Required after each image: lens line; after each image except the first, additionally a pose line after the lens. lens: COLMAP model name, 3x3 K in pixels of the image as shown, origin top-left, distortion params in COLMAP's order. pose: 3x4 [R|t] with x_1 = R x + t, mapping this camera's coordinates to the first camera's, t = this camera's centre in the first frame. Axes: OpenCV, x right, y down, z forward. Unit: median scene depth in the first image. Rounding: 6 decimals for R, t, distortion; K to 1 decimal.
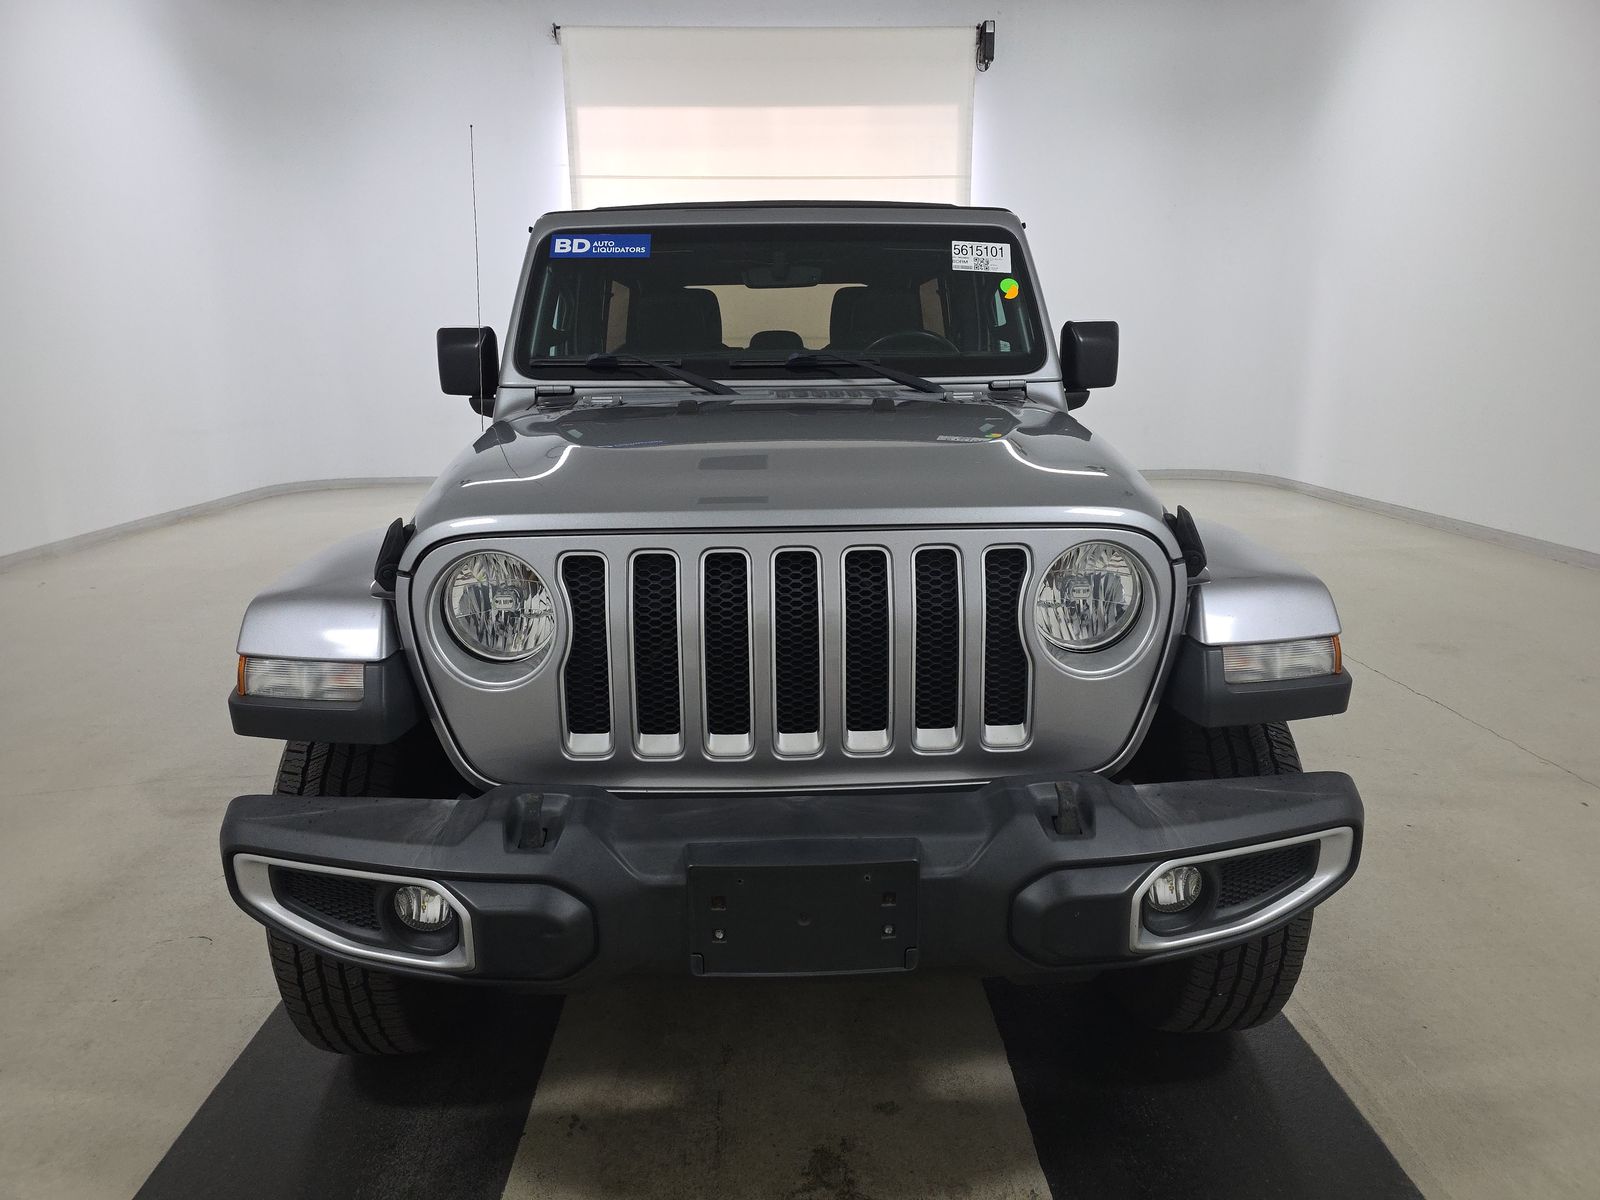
lens RADIAL K [[1070.6, 0, 804.2], [0, 1070.6, 600.9], [0, 0, 1]] dist [0.014178, 0.002579]
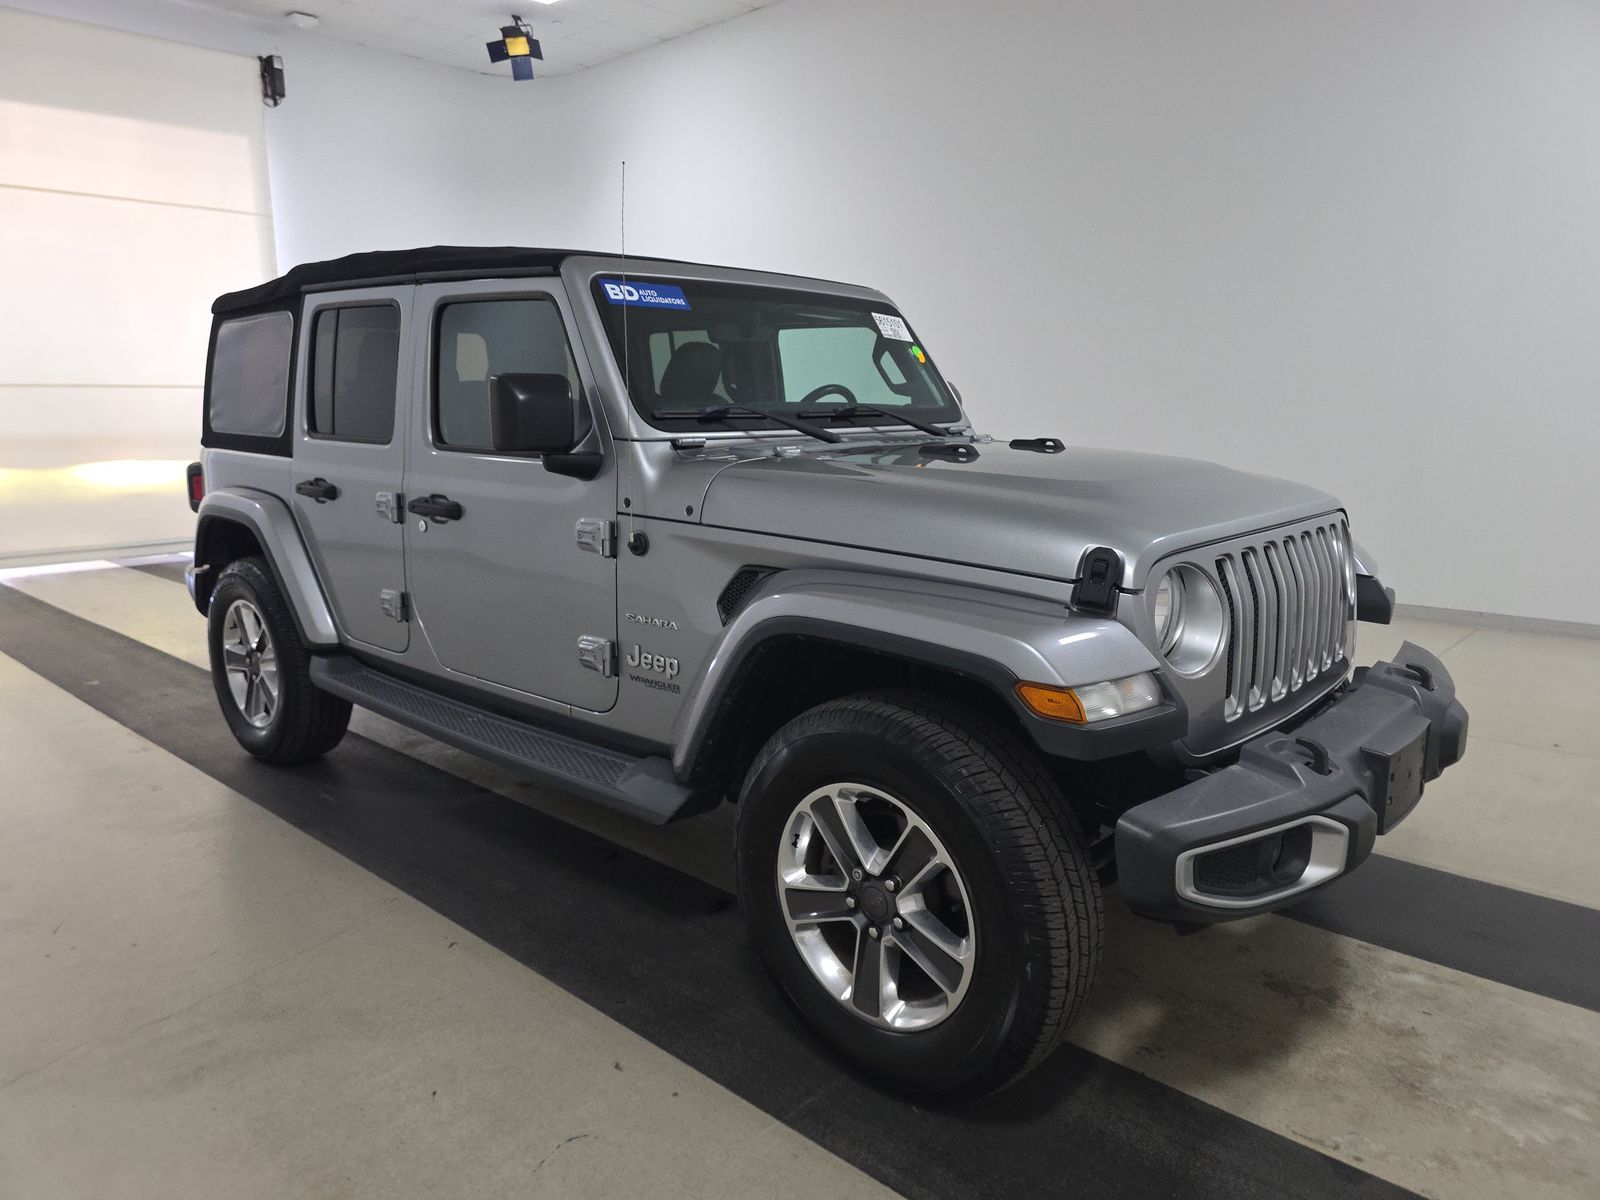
lens RADIAL K [[1087.7, 0, 790.6], [0, 1087.7, 593.8], [0, 0, 1]] dist [0.010371, -0.000208]
pose [[0.695321, -0.119536, 0.708689, -0.826595], [0.161761, 0.986800, 0.007736, -0.051866], [-0.700259, 0.109260, 0.705478, 0.246823]]
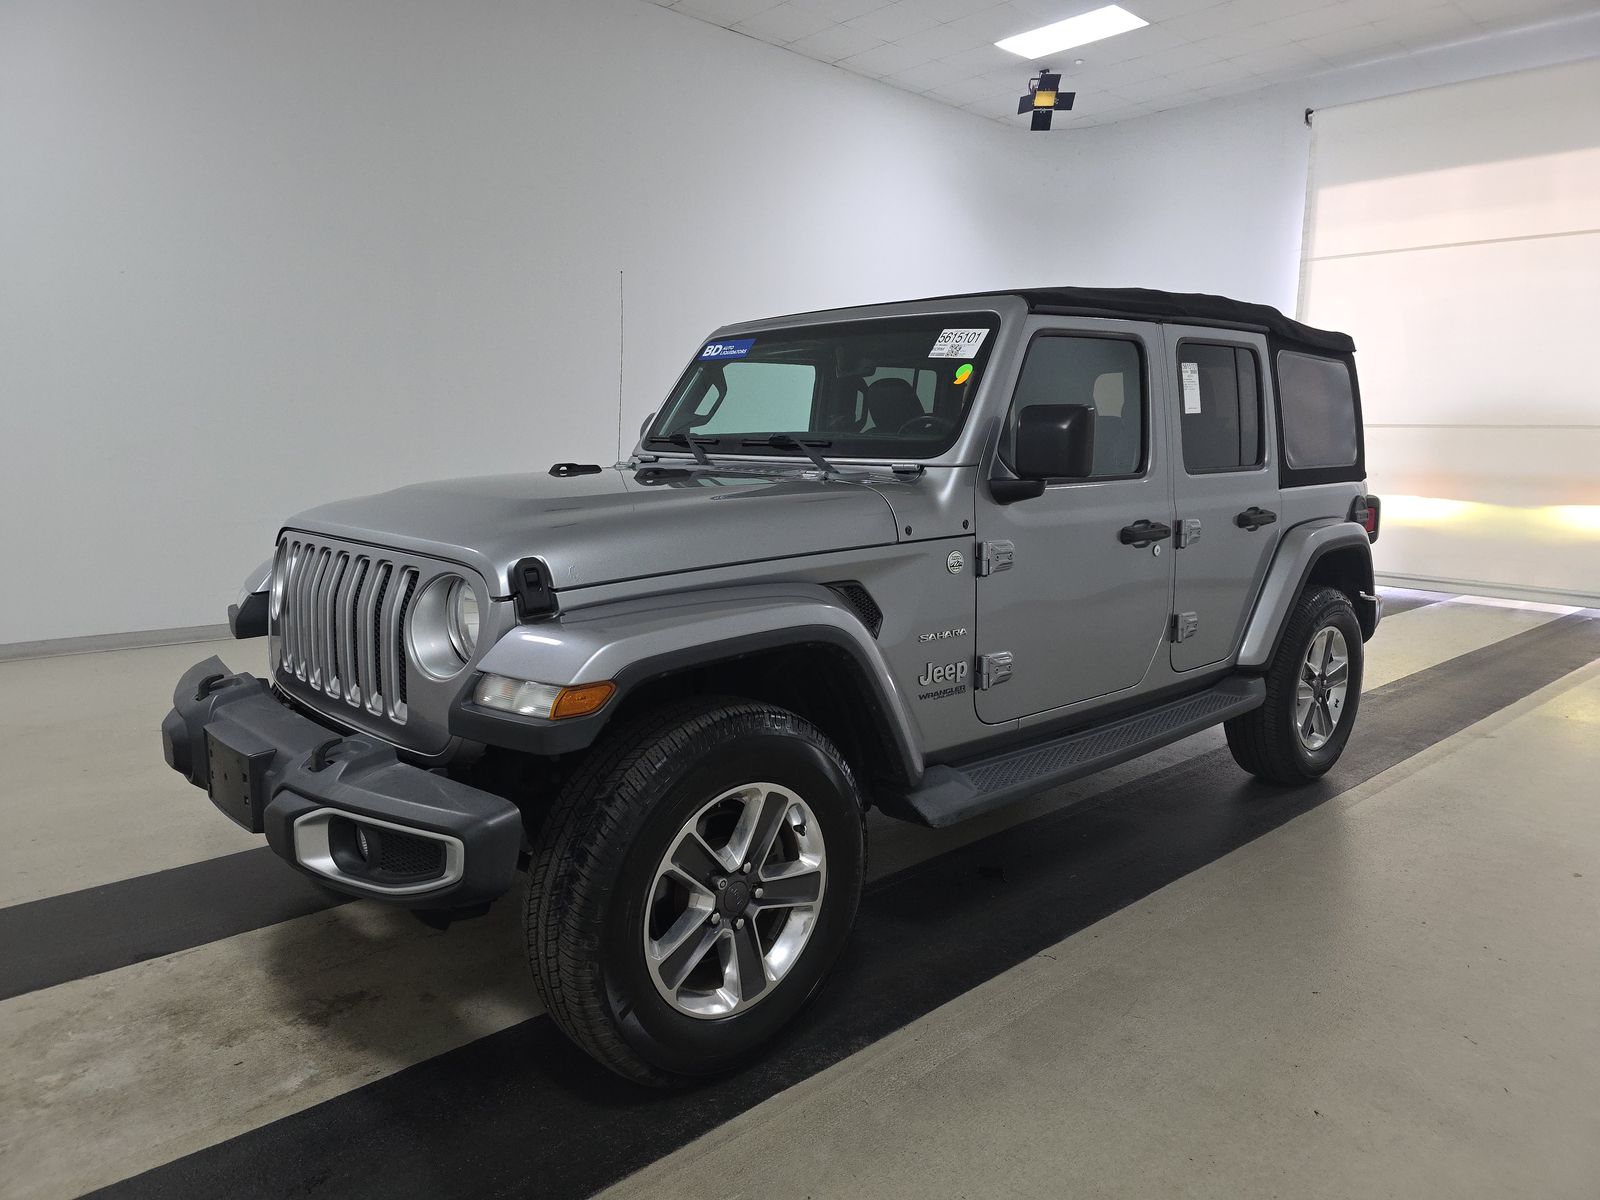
lens RADIAL K [[1070.6, 0, 804.2], [0, 1070.6, 600.9], [0, 0, 1]] dist [0.014178, 0.002579]
pose [[0.668885, 0.129683, -0.731967, 0.842762], [-0.187251, 0.982308, 0.002923, -0.060167], [0.719396, 0.135107, 0.681334, 0.246901]]
